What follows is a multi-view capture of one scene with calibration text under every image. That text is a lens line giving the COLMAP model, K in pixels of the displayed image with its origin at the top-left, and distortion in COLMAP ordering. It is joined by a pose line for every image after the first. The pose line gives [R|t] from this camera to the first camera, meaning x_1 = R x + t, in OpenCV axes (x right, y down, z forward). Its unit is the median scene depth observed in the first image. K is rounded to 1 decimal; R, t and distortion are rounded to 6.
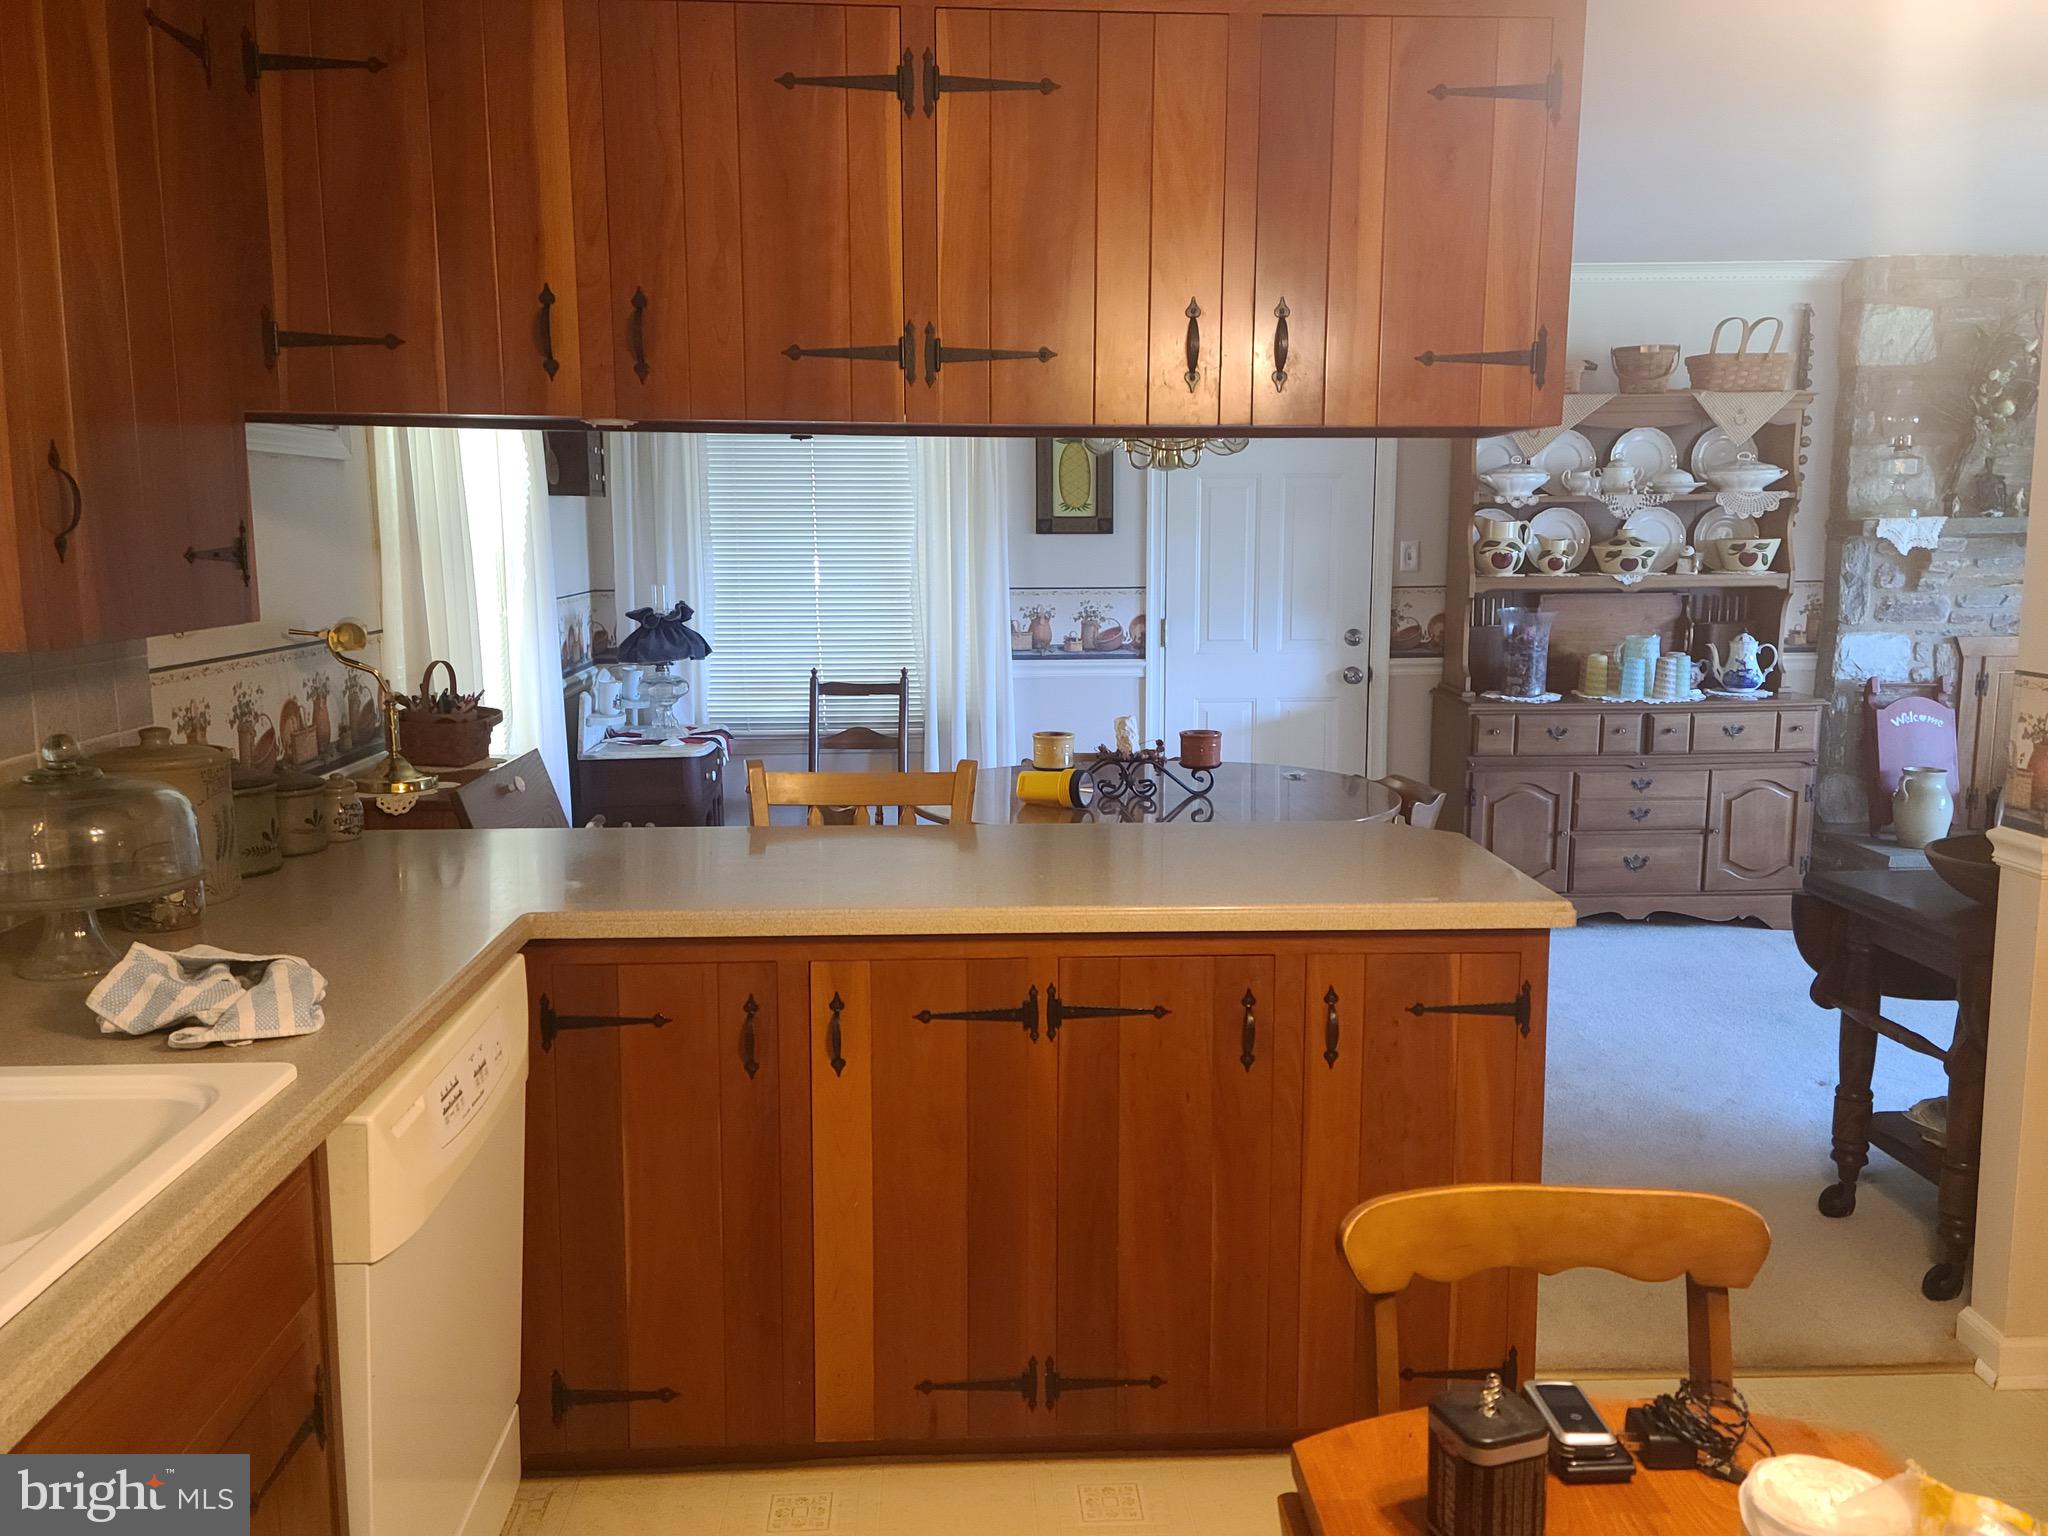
lens RADIAL K [[1599.5, 0, 1042.9], [0, 1599.5, 759.8], [0, 0, 1]] dist [0.129390, -0.147062]
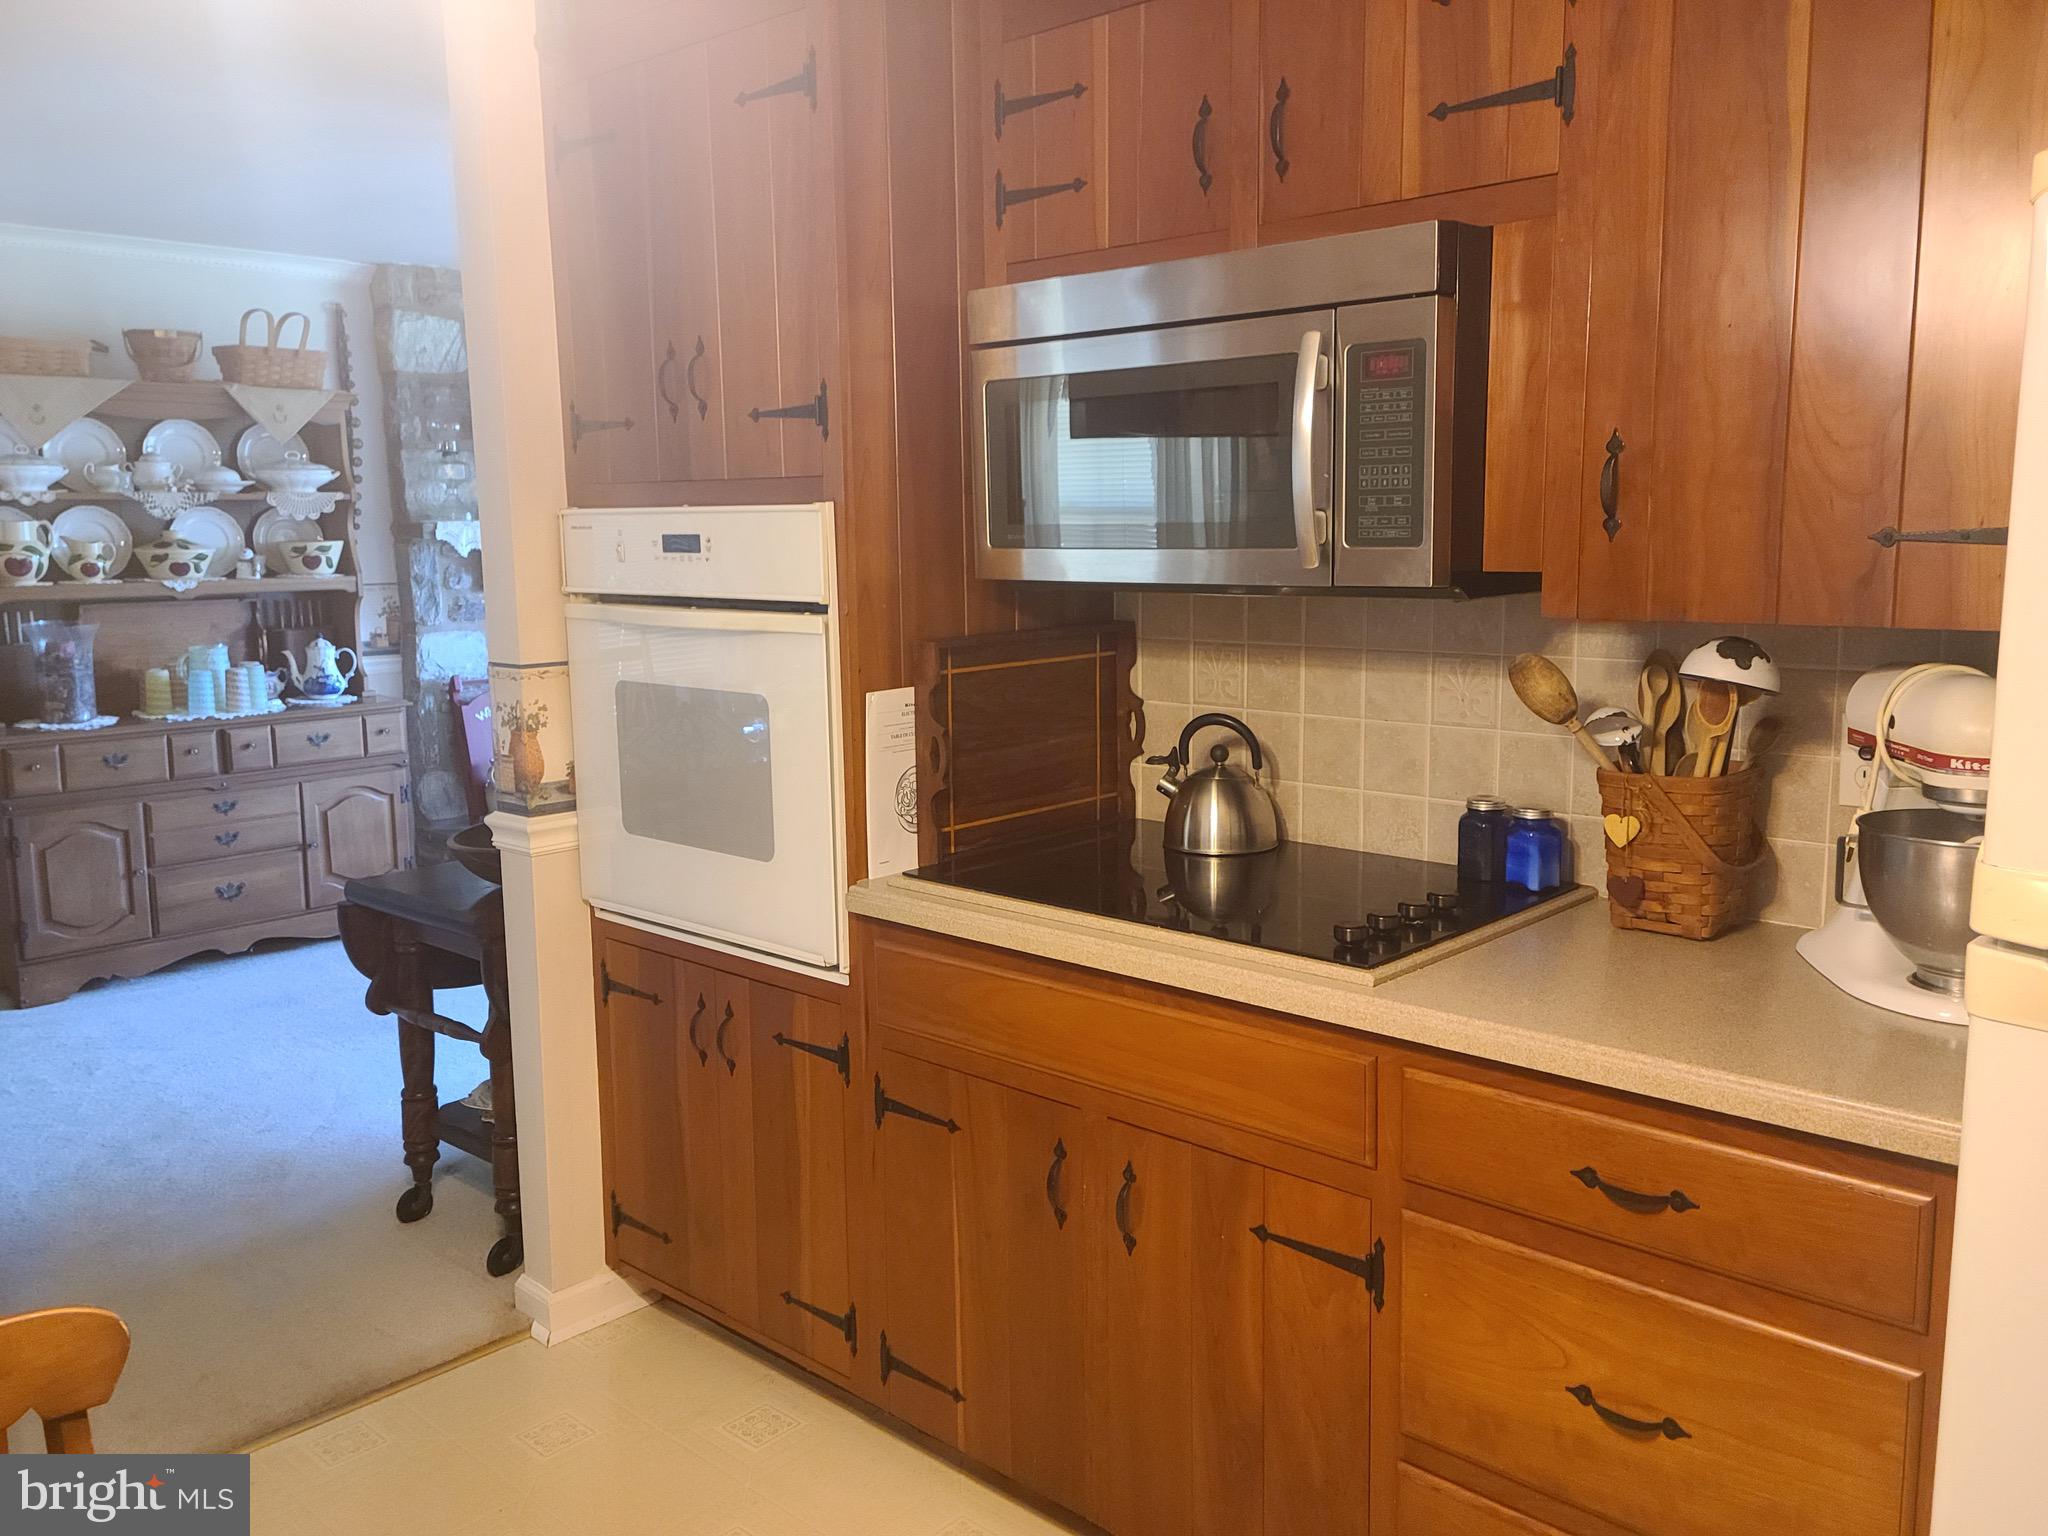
lens RADIAL K [[1599.5, 0, 1042.9], [0, 1599.5, 759.8], [0, 0, 1]] dist [0.129390, -0.147062]
pose [[0.713473, -0.106758, 0.692502, 0.057947], [0.109561, 0.993166, 0.040230, 0.002119], [-0.692064, 0.047168, 0.720294, 0.007304]]
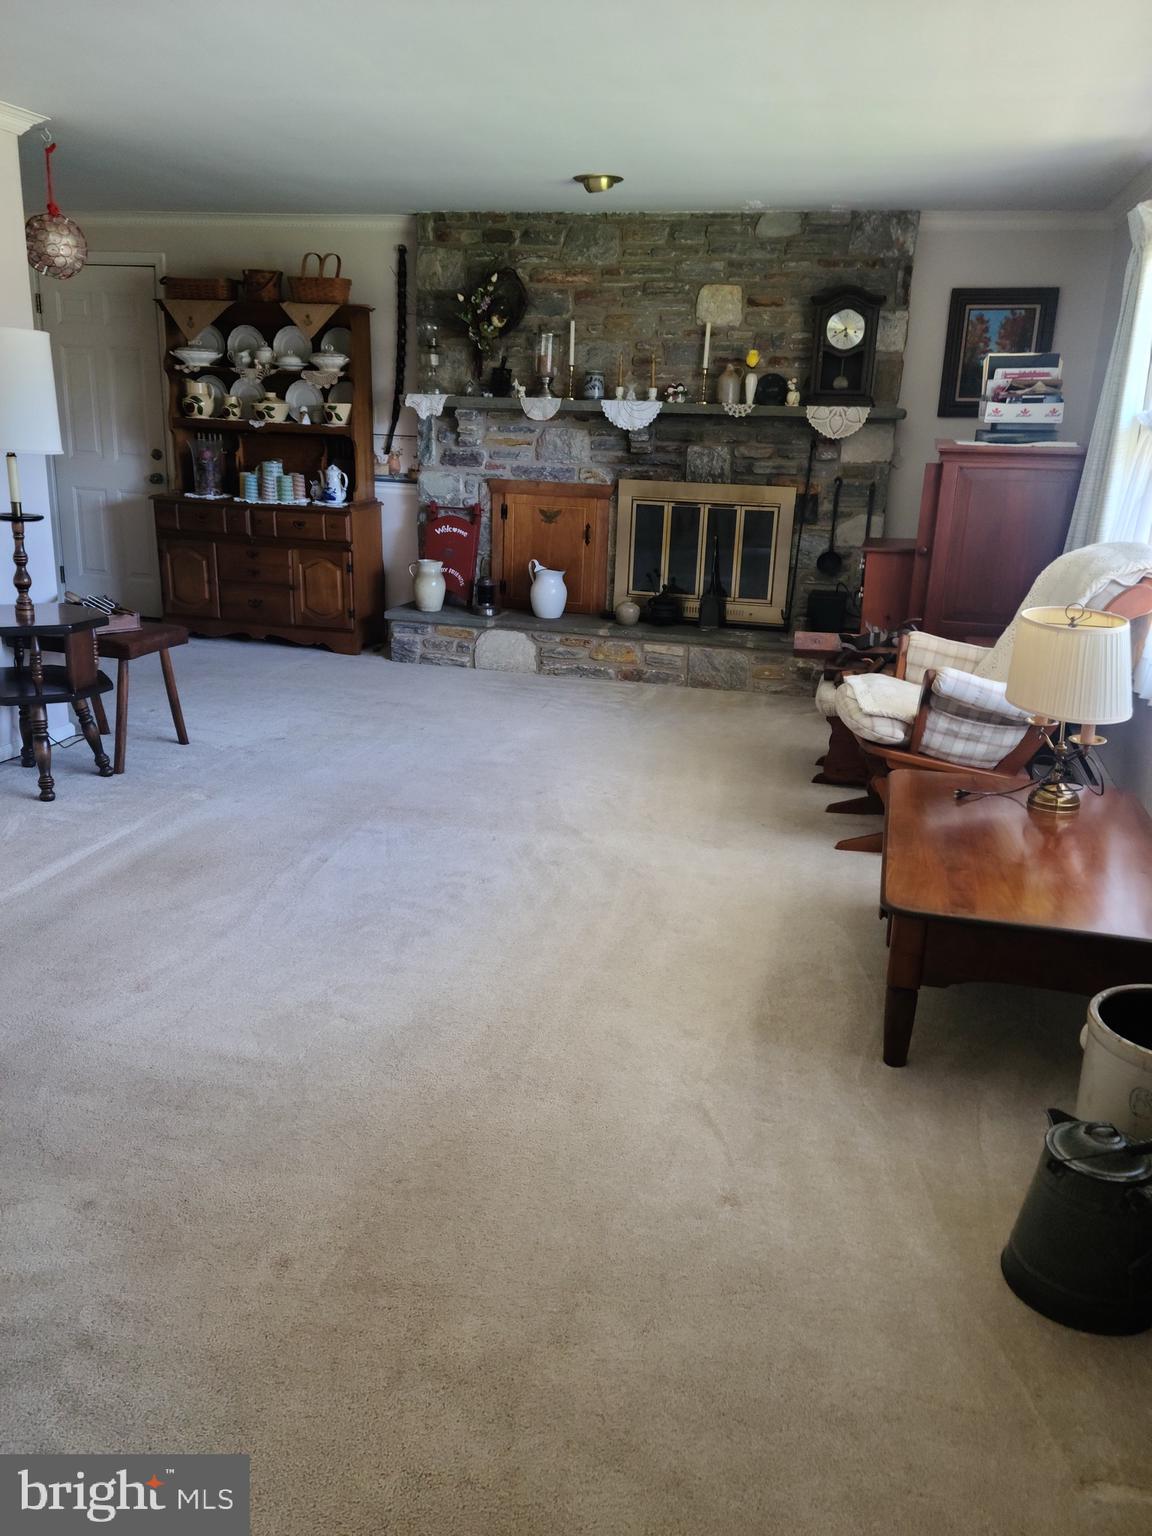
lens RADIAL K [[1199.6, 0, 576.0], [0, 1199.6, 768.0], [0, 0, 1]] dist [0.129390, -0.147062]
pose [[0.959818, 0.117421, -0.254875, 0.994324], [-0.078669, 0.984418, 0.157268, 0.008475], [0.269370, -0.130898, 0.954099, -0.104894]]
